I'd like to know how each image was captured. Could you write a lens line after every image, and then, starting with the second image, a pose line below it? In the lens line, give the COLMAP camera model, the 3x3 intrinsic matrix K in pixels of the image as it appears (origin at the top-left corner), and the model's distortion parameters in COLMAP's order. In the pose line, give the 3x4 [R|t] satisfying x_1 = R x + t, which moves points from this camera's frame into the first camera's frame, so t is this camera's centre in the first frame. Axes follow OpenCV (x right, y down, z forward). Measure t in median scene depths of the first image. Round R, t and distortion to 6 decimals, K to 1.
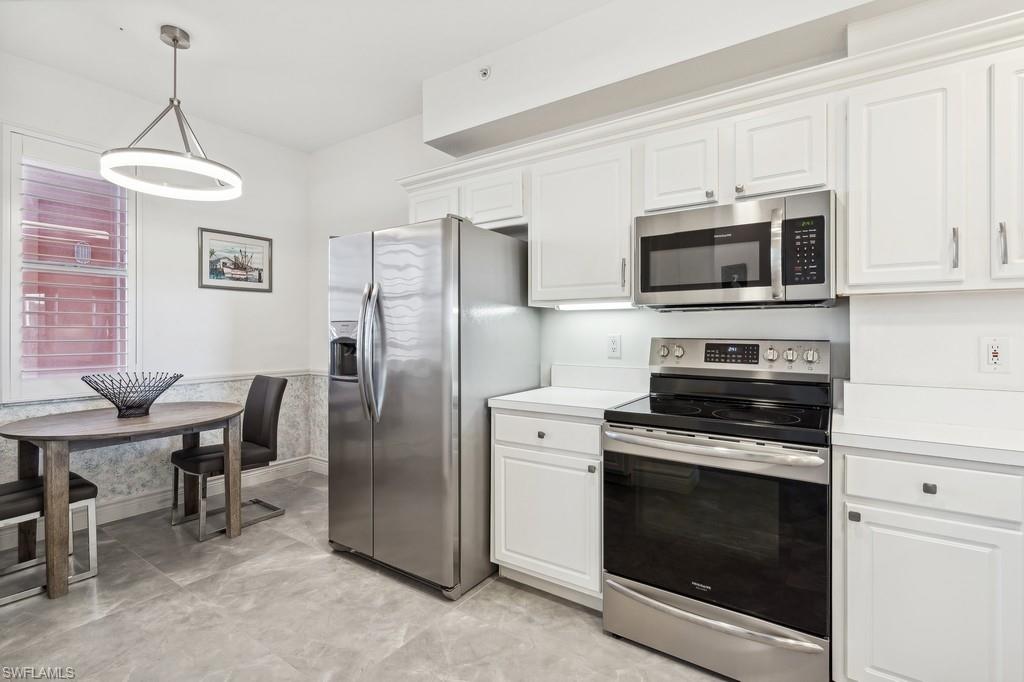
lens RADIAL K [[469.4, 0, 515.6], [0, 469.4, 334.9], [0, 0, 1]] dist [0.001490, 0.000345]
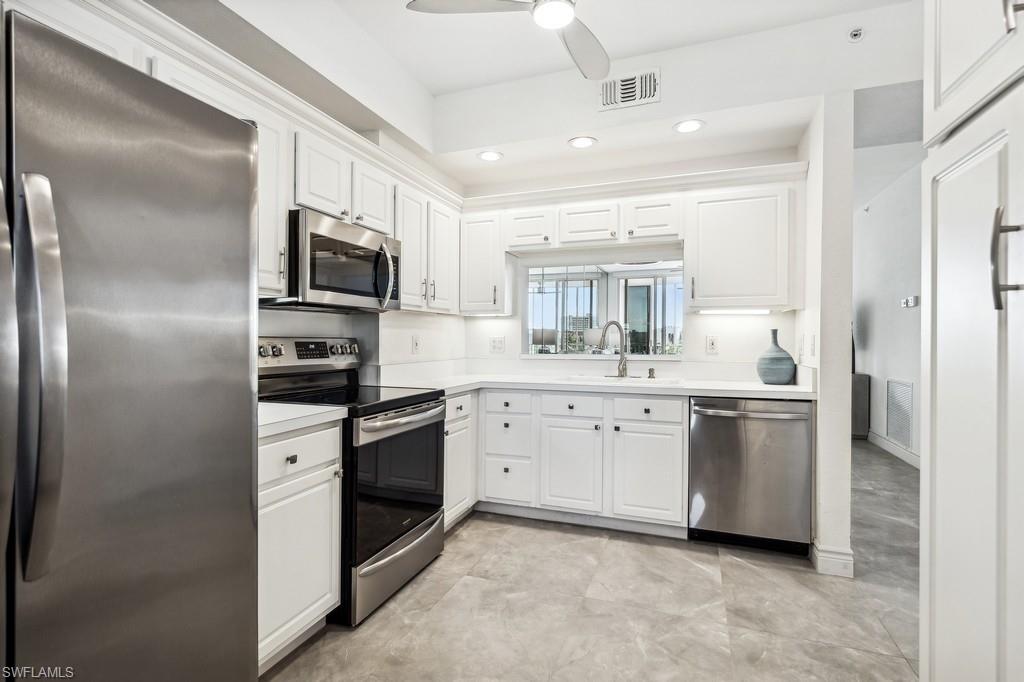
lens RADIAL K [[495.6, 0, 513.0], [0, 495.6, 340.1], [0, 0, 1]] dist [-0.000878, -0.000068]
pose [[-0.244492, -0.005245, 0.969637, -0.831968], [0.001443, 0.999982, 0.005773, 0.009468], [-0.969650, 0.002810, -0.244480, 0.842408]]
